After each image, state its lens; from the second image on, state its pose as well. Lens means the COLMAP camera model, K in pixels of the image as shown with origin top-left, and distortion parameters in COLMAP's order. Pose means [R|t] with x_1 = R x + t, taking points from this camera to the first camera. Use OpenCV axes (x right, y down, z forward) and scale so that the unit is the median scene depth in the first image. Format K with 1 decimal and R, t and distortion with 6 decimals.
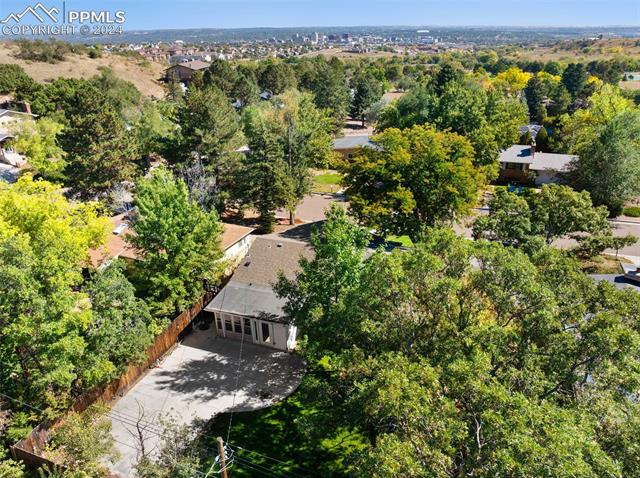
lens RADIAL K [[457.2, 0, 320.0], [0, 457.2, 239.0], [0, 0, 1]] dist [-0.034313, 0.006871]
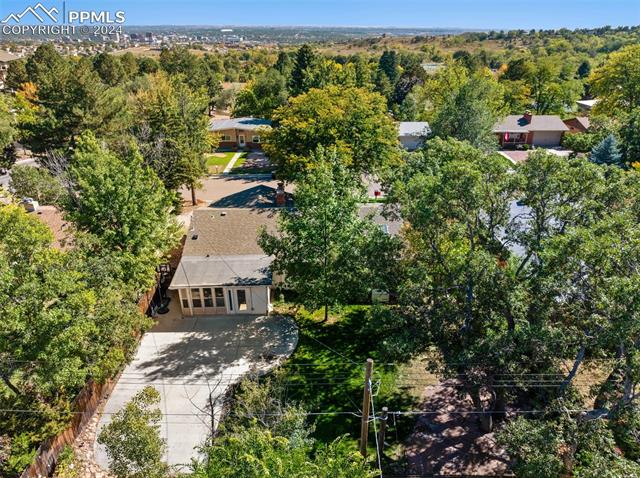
lens RADIAL K [[441.3, 0, 320.0], [0, 441.3, 239.0], [0, 0, 1]] dist [-0.036862, 0.003707]
pose [[0.927275, -0.144446, 0.345394, -0.289298], [0.137701, 0.989490, 0.044127, 0.066857], [-0.348138, 0.006643, 0.937420, 0.088923]]
